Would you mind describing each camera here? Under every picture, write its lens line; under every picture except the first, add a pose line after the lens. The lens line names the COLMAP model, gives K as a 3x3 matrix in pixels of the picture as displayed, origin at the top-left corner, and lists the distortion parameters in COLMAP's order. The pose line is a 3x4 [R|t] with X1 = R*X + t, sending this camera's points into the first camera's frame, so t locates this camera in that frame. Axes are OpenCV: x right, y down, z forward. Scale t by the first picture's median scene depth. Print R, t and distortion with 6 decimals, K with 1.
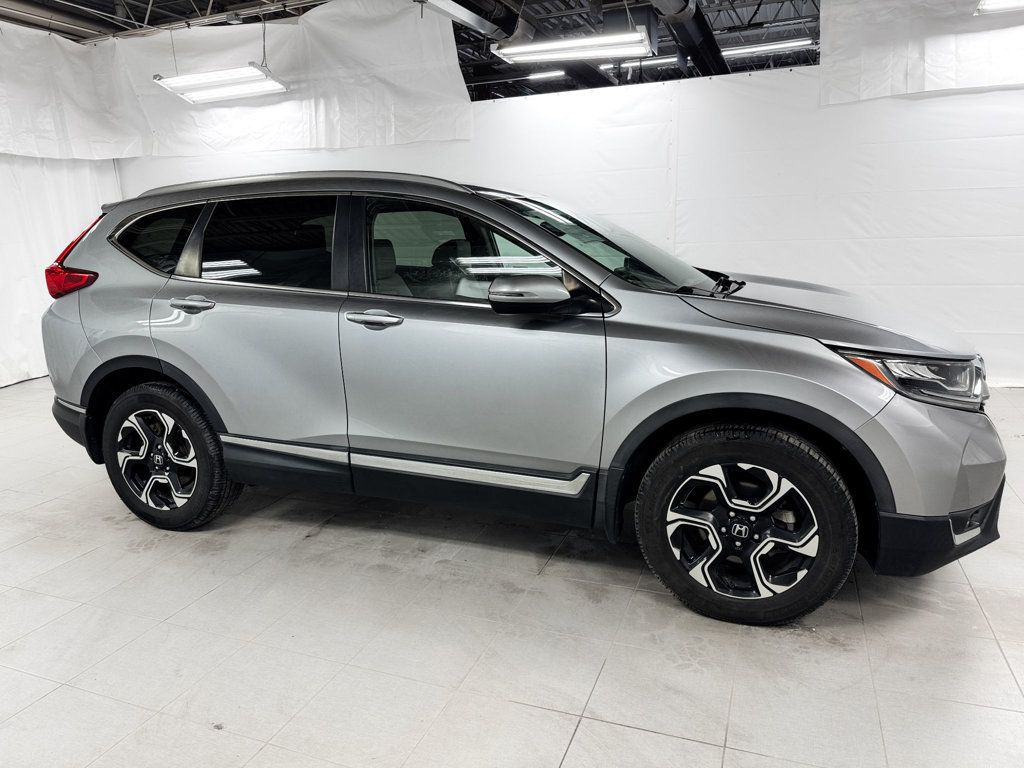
lens RADIAL K [[720.9, 0, 483.5], [0, 720.9, 386.4], [0, 0, 1]] dist [0.033907, -0.040013]
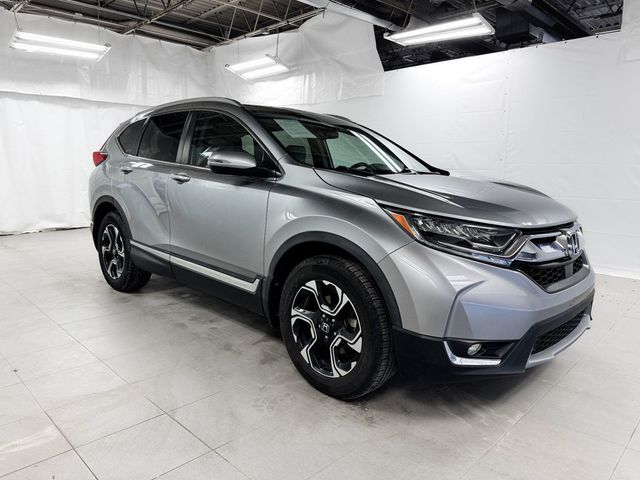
lens RADIAL K [[450.6, 0, 315.5], [0, 450.6, 240.8], [0, 0, 1]] dist [0.033907, -0.040013]
pose [[0.918588, 0.107551, -0.380301, 0.544509], [-0.127766, 0.991402, -0.028236, 0.043821], [0.373995, 0.074527, 0.924432, 0.114386]]
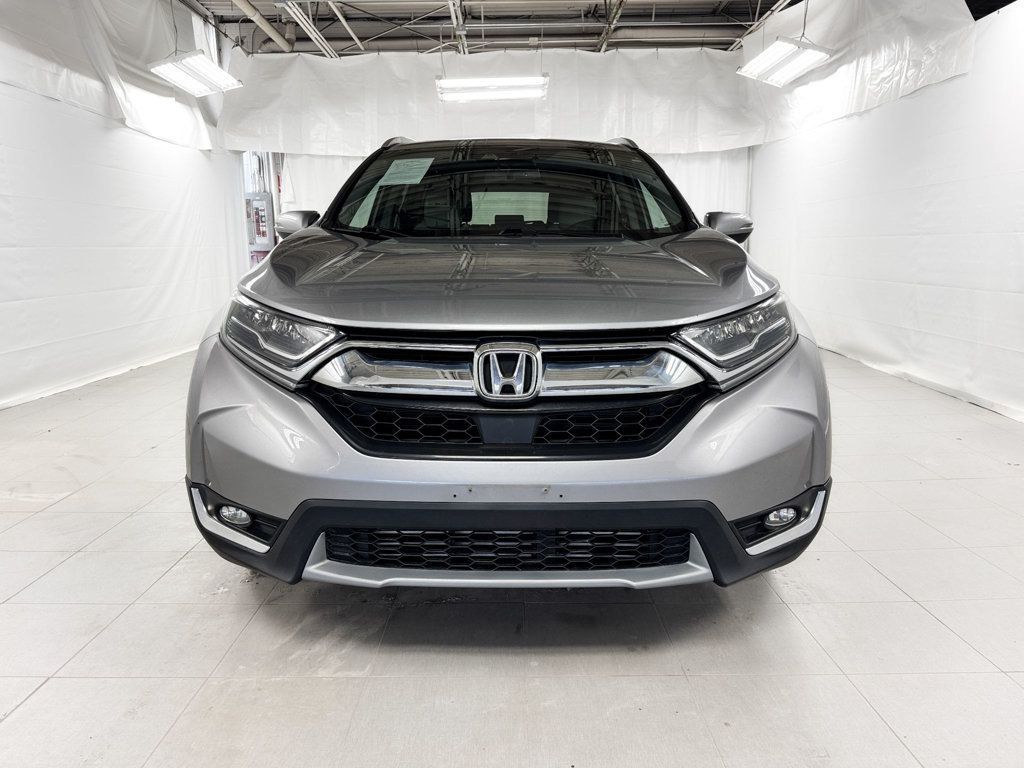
lens RADIAL K [[720.9, 0, 516.3], [0, 720.9, 383.4], [0, 0, 1]] dist [0.033907, -0.040013]
pose [[0.363102, 0.201309, -0.909742, 1.146645], [-0.209727, 0.968984, 0.130710, -0.091475], [0.907839, 0.143337, 0.394060, 0.747694]]
